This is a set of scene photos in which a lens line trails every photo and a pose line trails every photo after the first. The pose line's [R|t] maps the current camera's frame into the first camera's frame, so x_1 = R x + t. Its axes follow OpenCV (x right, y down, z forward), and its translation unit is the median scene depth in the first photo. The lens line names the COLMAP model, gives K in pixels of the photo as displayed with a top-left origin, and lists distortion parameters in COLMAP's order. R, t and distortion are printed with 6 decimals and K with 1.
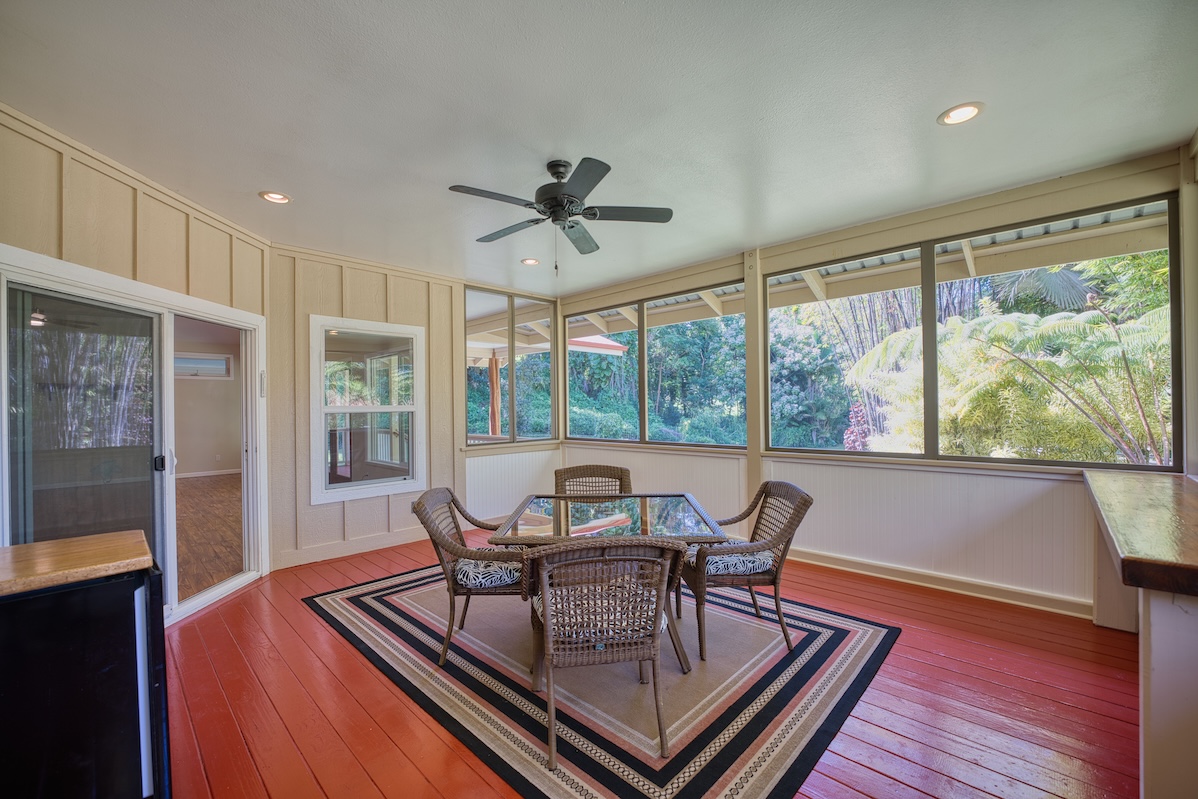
lens RADIAL K [[487.2, 0, 598.6], [0, 487.2, 402.0], [0, 0, 1]] dist [-0.025975, 0.003078]
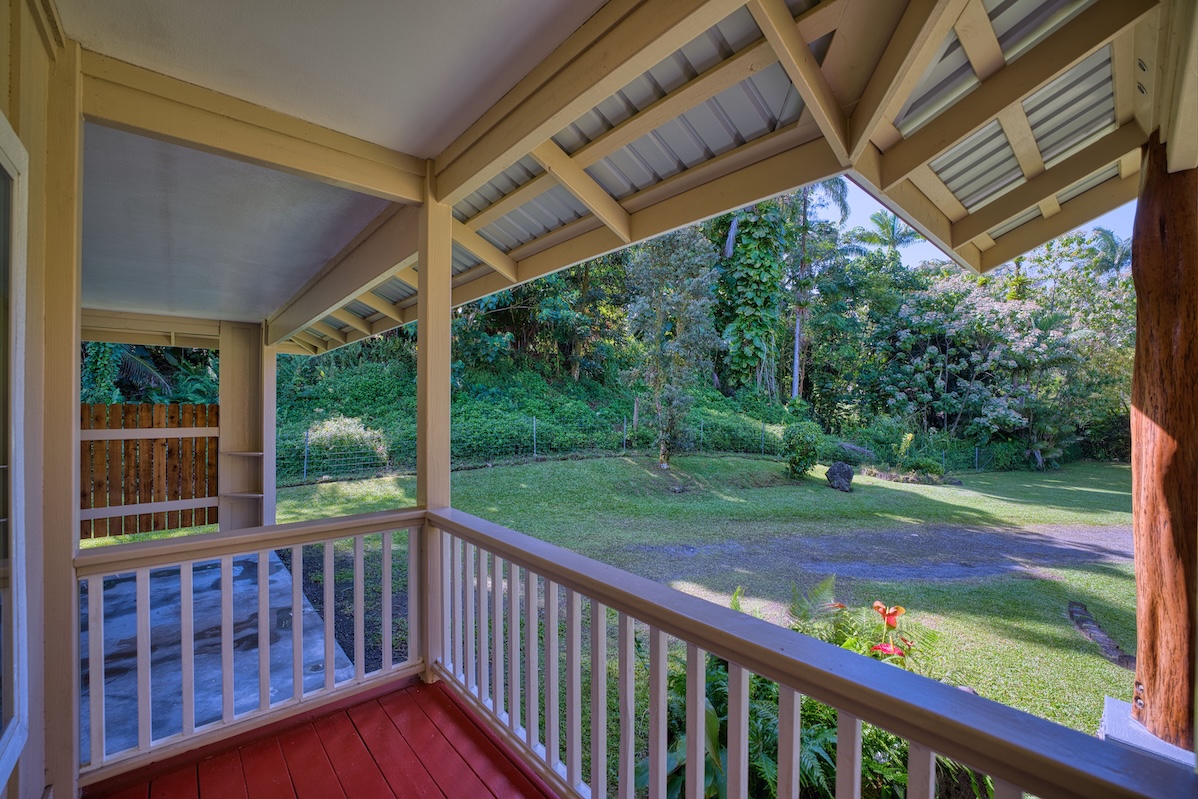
lens RADIAL K [[487.2, 0, 599.5], [0, 487.2, 402.4], [0, 0, 1]] dist [-0.025975, 0.003078]
pose [[0.996799, 0.012363, -0.078982, -0.146612], [-0.012489, 0.999921, -0.001103, 0.002235], [0.078962, 0.002085, 0.996875, 0.272302]]
